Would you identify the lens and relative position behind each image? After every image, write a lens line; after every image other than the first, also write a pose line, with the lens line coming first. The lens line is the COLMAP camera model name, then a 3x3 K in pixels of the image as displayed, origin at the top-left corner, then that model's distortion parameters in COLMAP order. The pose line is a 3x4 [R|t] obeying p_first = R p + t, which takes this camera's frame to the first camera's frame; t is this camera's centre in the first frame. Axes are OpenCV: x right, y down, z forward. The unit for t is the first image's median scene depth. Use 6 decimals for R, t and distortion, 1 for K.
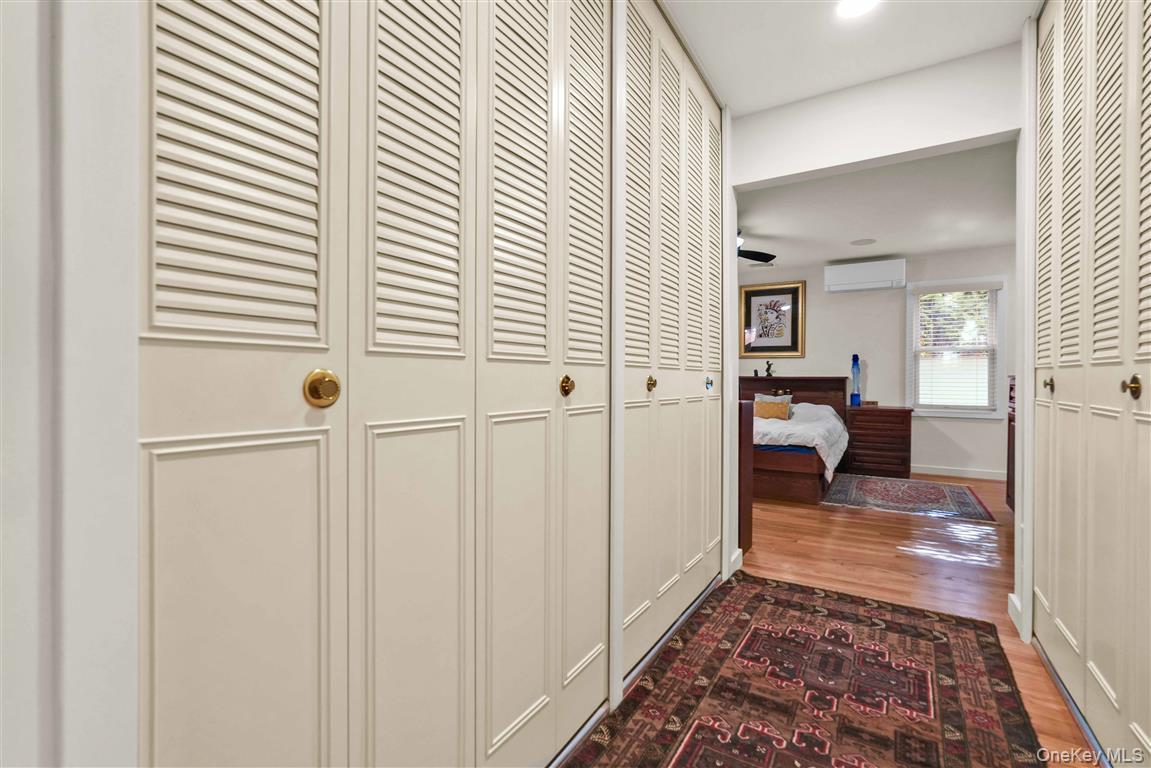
lens RADIAL K [[512.1, 0, 570.2], [0, 512.1, 382.0], [0, 0, 1]] dist [-0.007115, 0.003117]
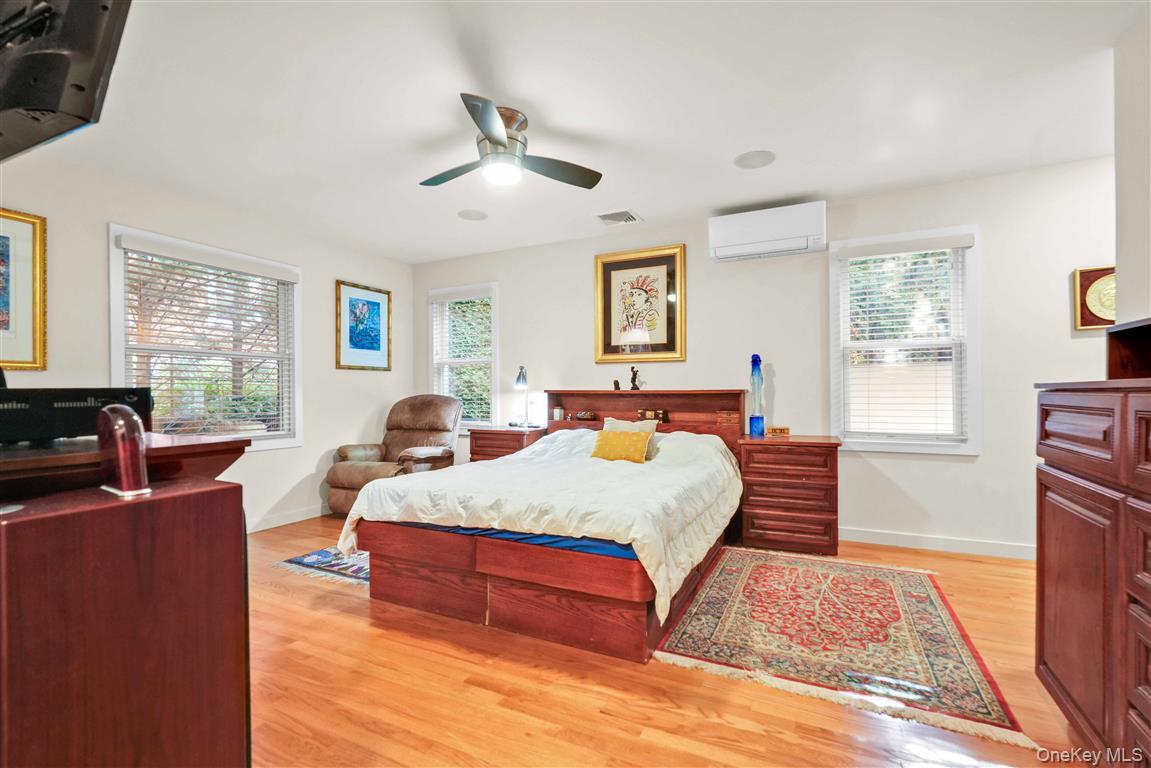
lens RADIAL K [[512.1, 0, 575.3], [0, 512.1, 392.3], [0, 0, 1]] dist [-0.007115, 0.003117]
pose [[0.994831, -0.008506, 0.101187, 0.276265], [0.009722, 0.999886, -0.011531, -0.001625], [-0.101078, 0.012455, 0.994801, 0.397976]]
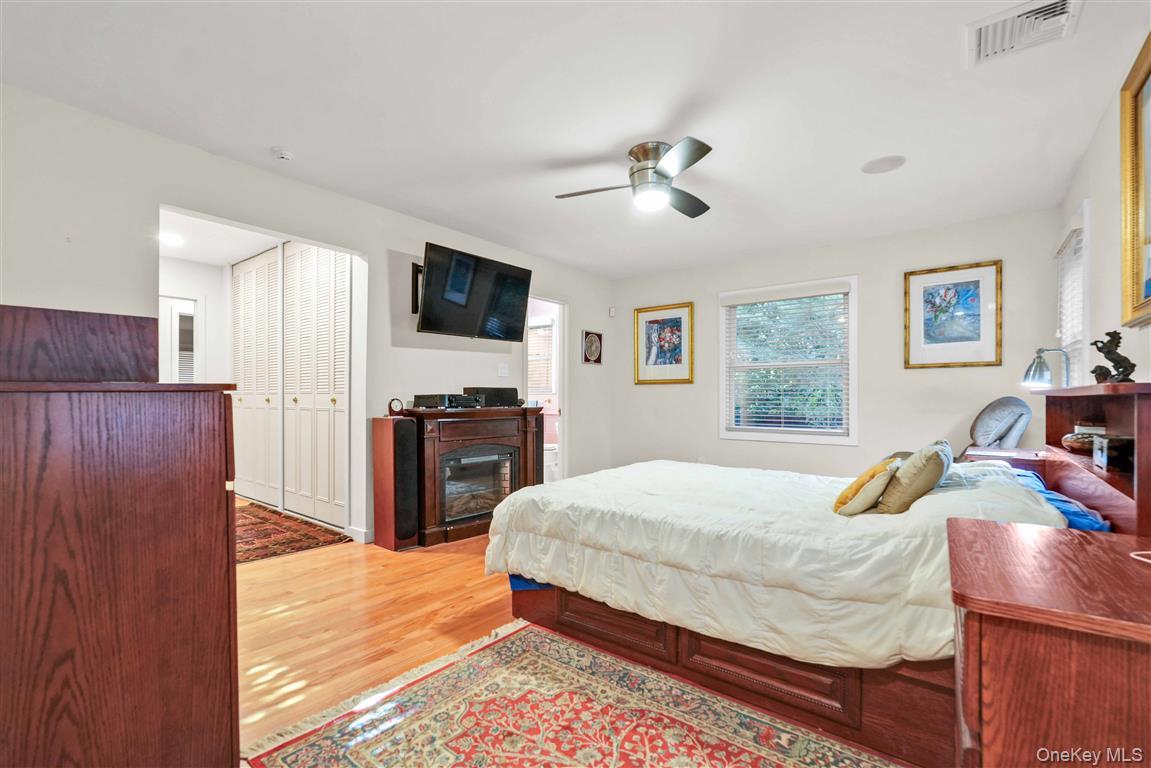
lens RADIAL K [[512.1, 0, 571.0], [0, 512.1, 393.7], [0, 0, 1]] dist [-0.007115, 0.003117]
pose [[-0.117782, -0.012572, -0.992960, 0.778401], [-0.009229, 0.999891, -0.011565, -0.001962], [0.992997, 0.007802, -0.117886, 0.837368]]
